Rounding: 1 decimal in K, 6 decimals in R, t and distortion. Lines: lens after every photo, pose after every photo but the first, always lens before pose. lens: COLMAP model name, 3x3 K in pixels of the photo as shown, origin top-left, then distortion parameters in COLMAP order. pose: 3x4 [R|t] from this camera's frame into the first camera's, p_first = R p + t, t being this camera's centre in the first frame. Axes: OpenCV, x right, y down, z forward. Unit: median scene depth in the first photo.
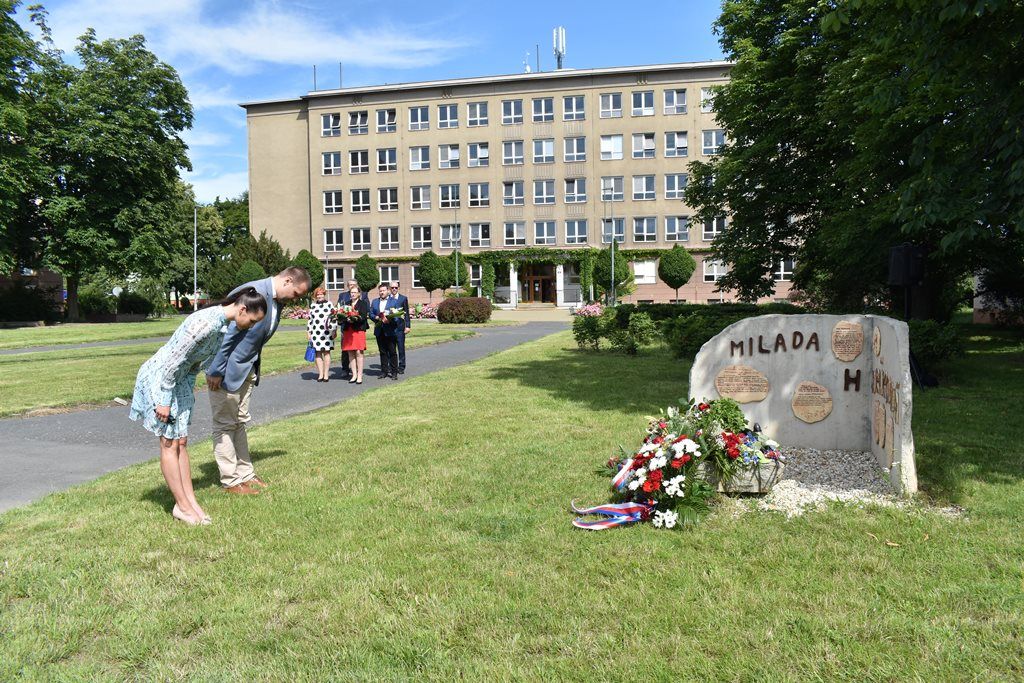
lens RADIAL K [[802.8, 0, 514.9], [0, 802.8, 346.0], [0, 0, 1]] dist [-0.096210, 0.017038]
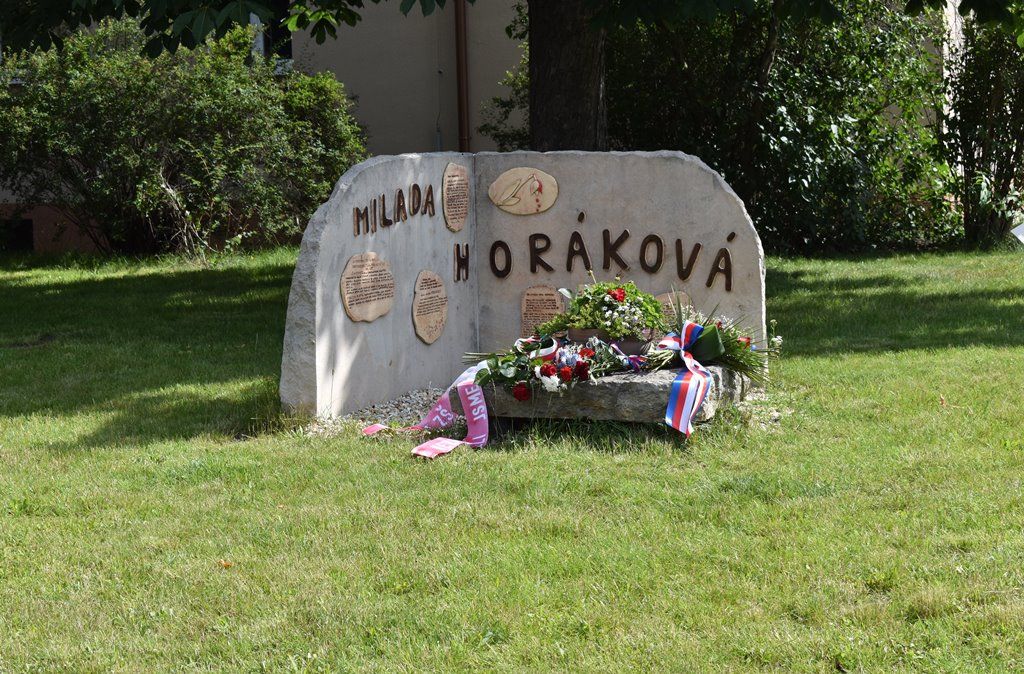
lens RADIAL K [[2501.1, 0, 512.0], [0, 2501.1, 337.0], [0, 0, 1]] dist [0.084299, -0.315873]
pose [[0.183004, -0.086122, 0.979333, -0.124528], [0.092717, 0.993228, 0.070018, -0.002582], [-0.978730, 0.077987, 0.189749, 0.053736]]
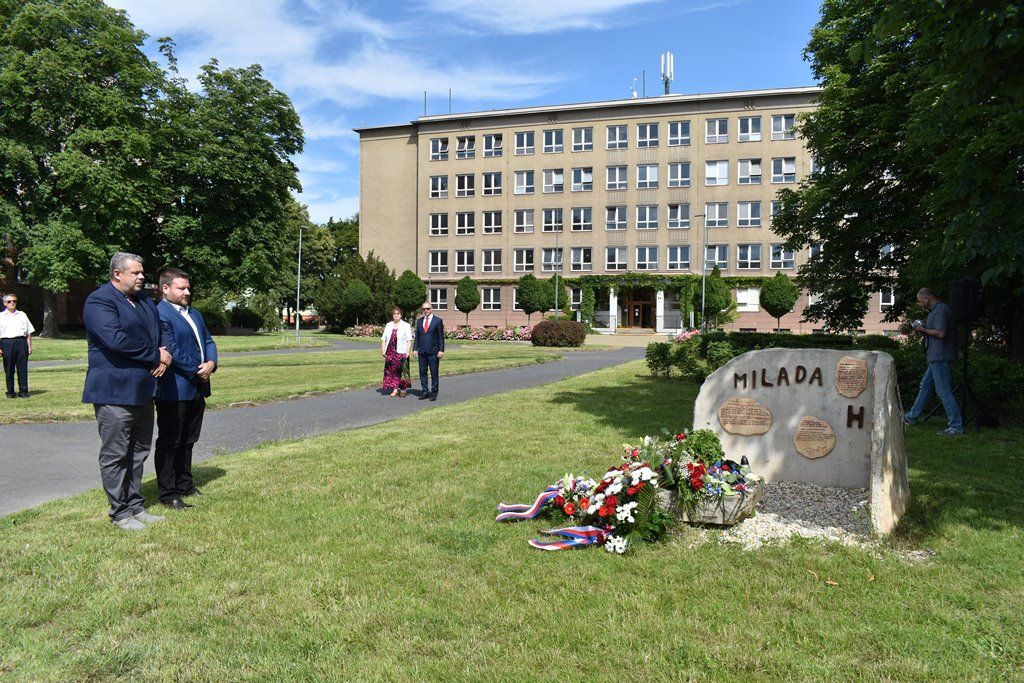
lens RADIAL K [[802.8, 0, 514.9], [0, 802.8, 346.0], [0, 0, 1]] dist [-0.096210, 0.017038]
pose [[0.990606, 0.029864, -0.133449, 0.011915], [-0.033681, 0.999083, -0.026437, -0.000418], [0.132537, 0.030683, 0.990703, -0.002918]]
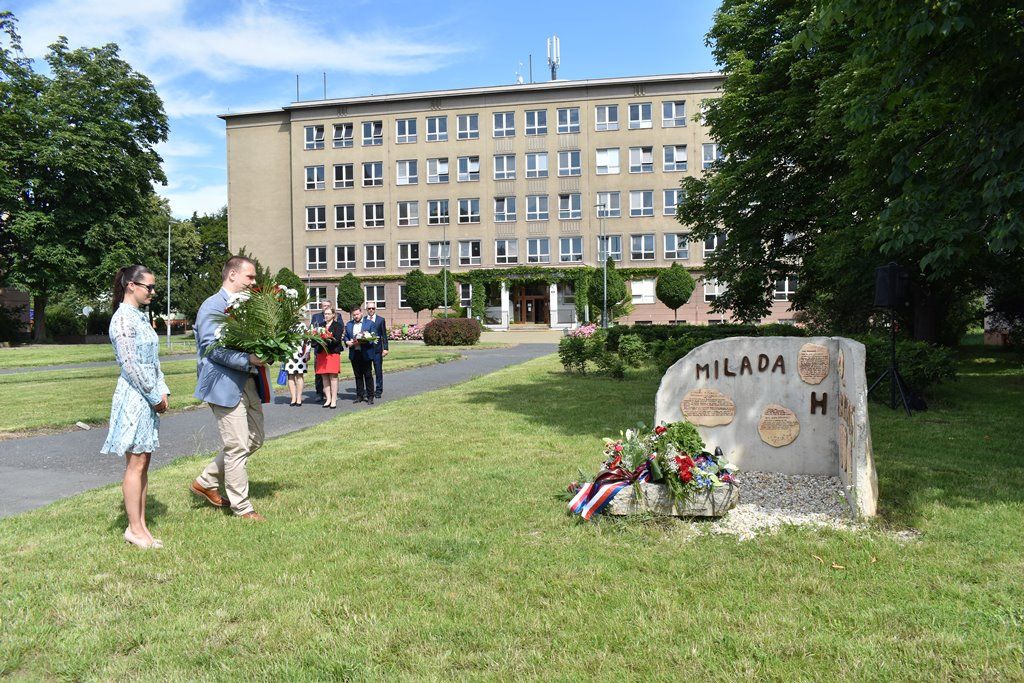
lens RADIAL K [[846.6, 0, 515.0], [0, 846.6, 345.0], [0, 0, 1]] dist [-0.090156, 0.013379]
pose [[0.999978, 0.000219, 0.006647, 0.003613], [-0.000028, 0.999589, -0.028678, 0.000028], [-0.006651, 0.028678, 0.999567, -0.003876]]
